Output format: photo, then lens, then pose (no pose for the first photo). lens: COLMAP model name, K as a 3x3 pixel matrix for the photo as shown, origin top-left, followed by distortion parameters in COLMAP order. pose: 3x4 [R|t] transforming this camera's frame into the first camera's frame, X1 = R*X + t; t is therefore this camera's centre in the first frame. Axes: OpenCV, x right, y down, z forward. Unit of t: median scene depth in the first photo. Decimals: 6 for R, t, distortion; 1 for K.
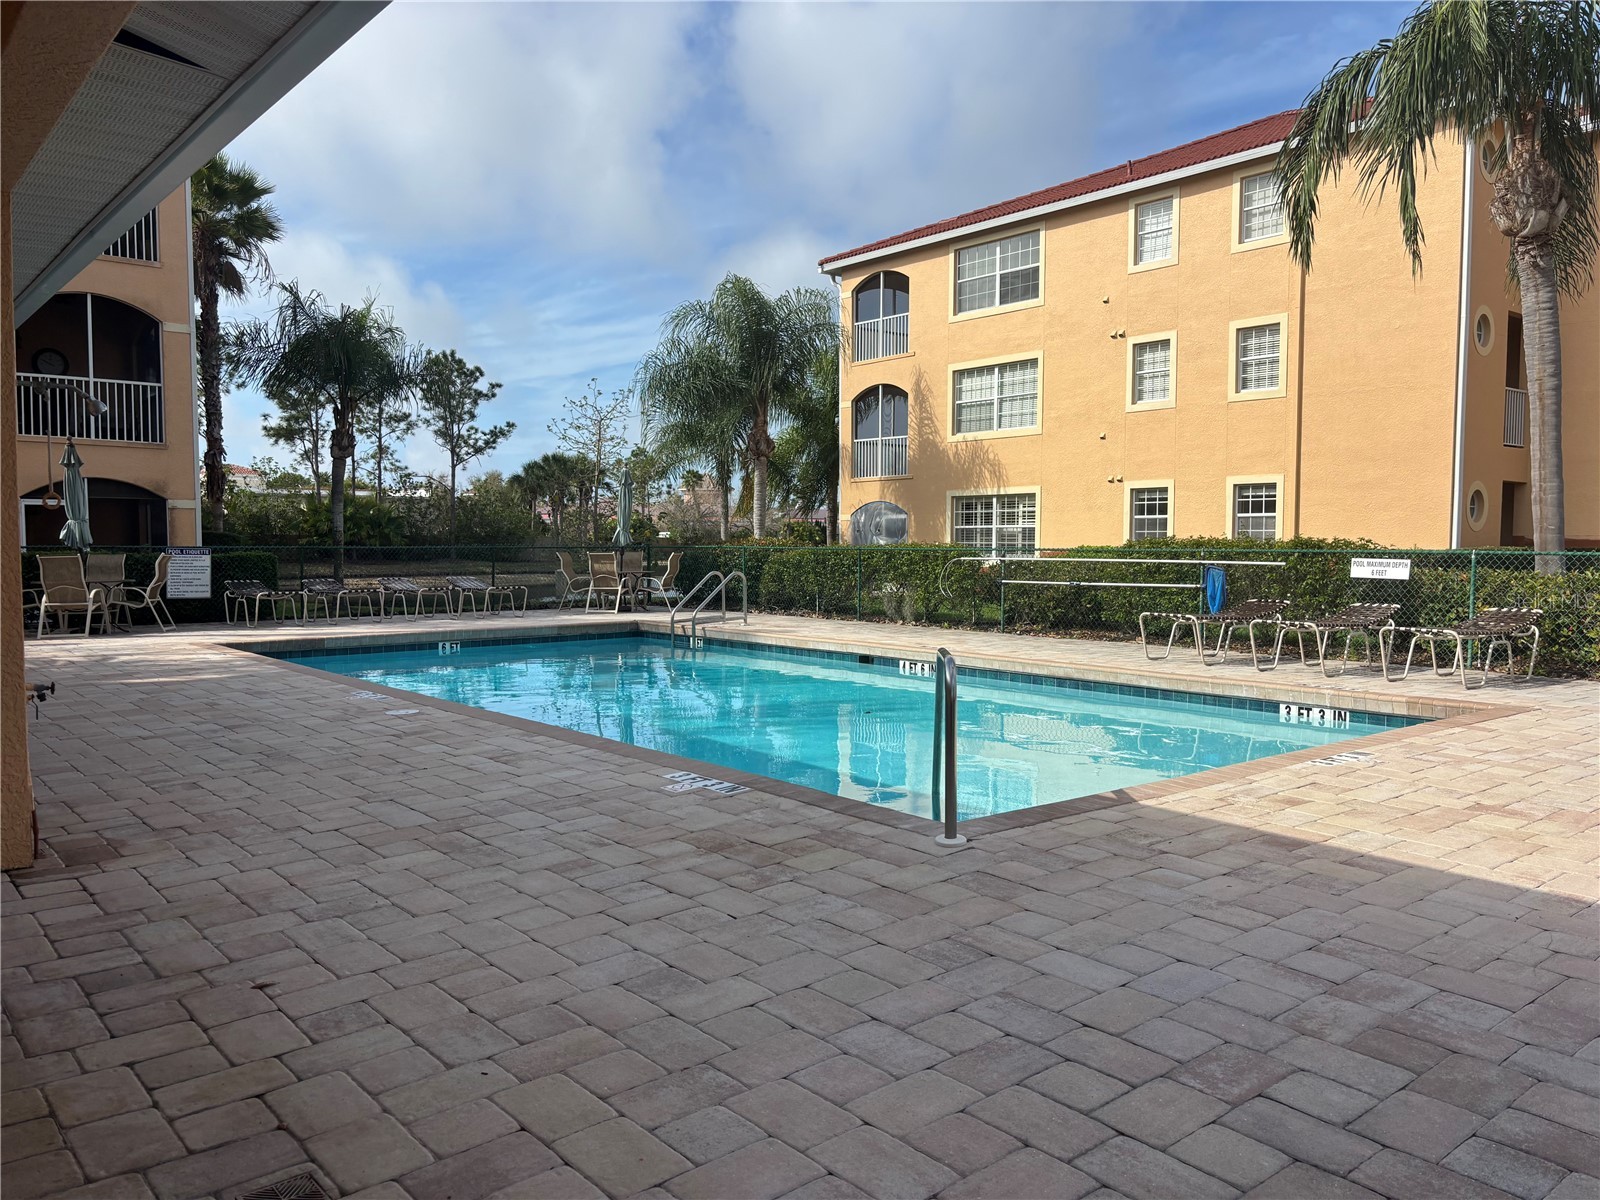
lens RADIAL K [[1208.4, 0, 800.0], [0, 1208.4, 600.0], [0, 0, 1]] dist [0.001981, -0.001757]
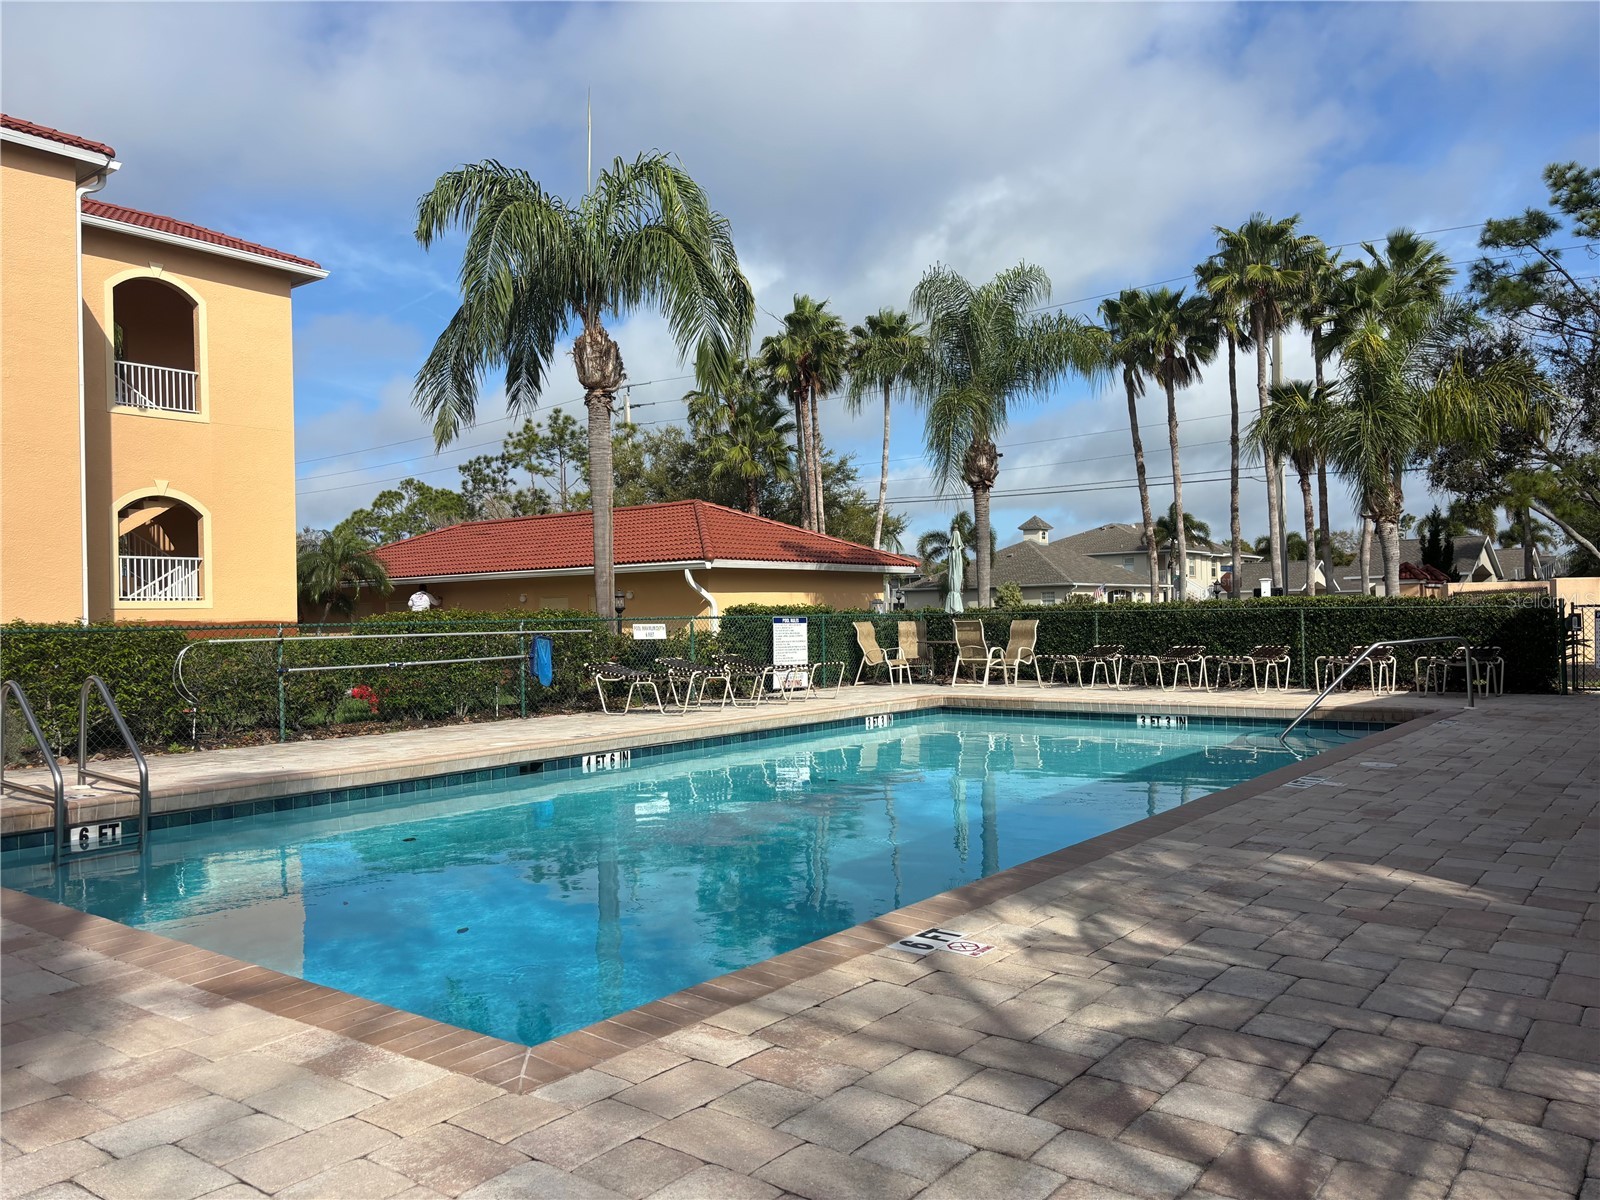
lens RADIAL K [[1208.4, 0, 800.0], [0, 1208.4, 600.0], [0, 0, 1]] dist [0.001981, -0.001757]
pose [[-0.211481, 0.009212, 0.977339, -0.774109], [0.072461, 0.997351, 0.006279, -0.052828], [-0.974692, 0.072147, -0.211589, 1.041044]]
